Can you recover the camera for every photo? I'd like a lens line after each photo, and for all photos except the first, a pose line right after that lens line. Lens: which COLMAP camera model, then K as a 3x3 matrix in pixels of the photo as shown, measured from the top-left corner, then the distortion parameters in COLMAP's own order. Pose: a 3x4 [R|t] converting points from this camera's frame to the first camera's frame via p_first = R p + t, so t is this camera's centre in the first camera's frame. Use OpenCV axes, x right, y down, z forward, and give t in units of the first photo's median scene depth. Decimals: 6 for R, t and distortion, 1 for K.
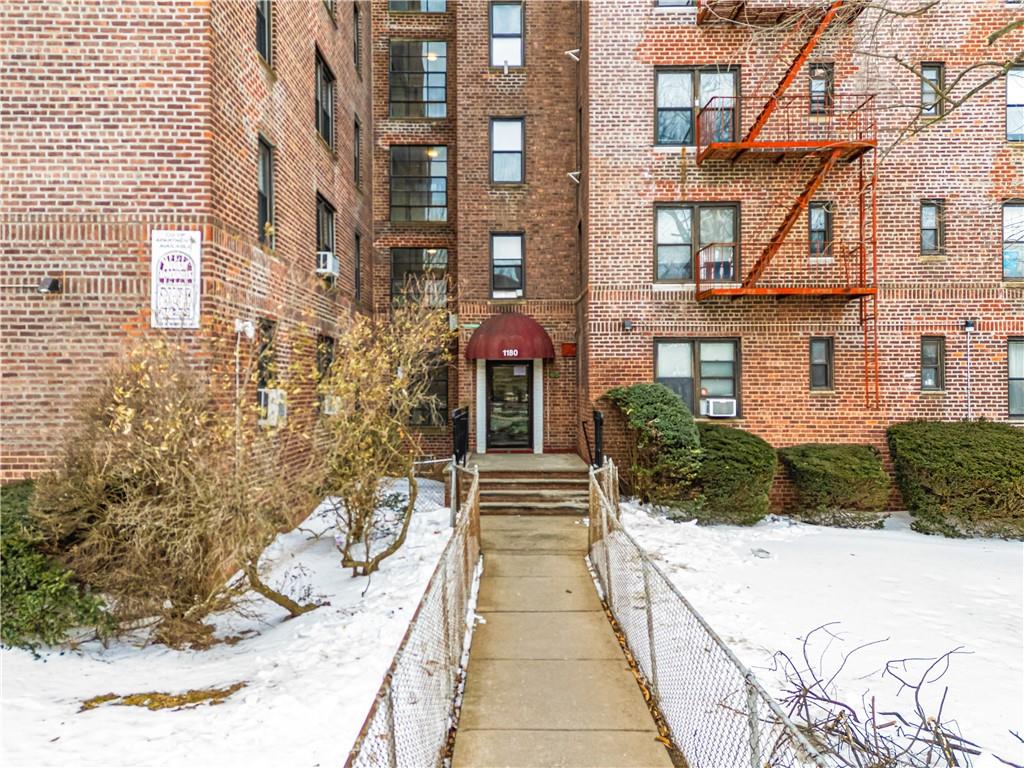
lens RADIAL K [[758.2, 0, 513.2], [0, 758.2, 381.0], [0, 0, 1]] dist [0.051707, -0.017698]
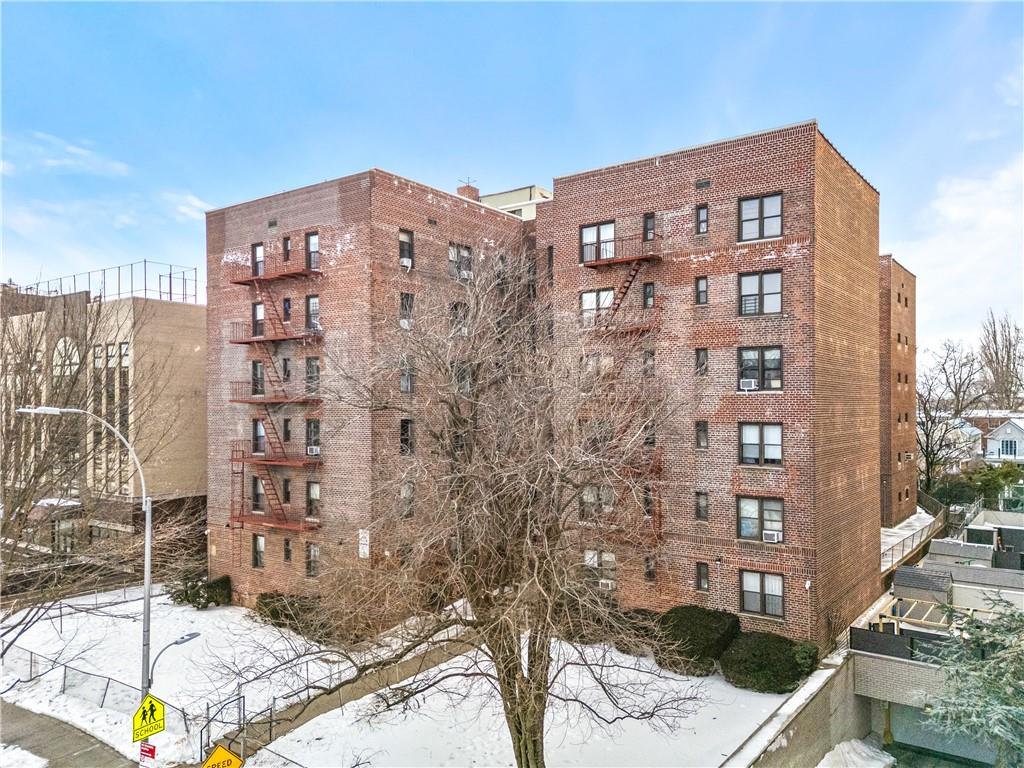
lens RADIAL K [[758.2, 0, 508.5], [0, 758.2, 385.3], [0, 0, 1]] dist [0.051707, -0.017698]
pose [[0.805570, -0.013286, -0.592352, 1.305003], [0.007629, 0.999898, -0.012051, -0.490489], [0.592452, 0.005189, 0.805589, -0.852031]]
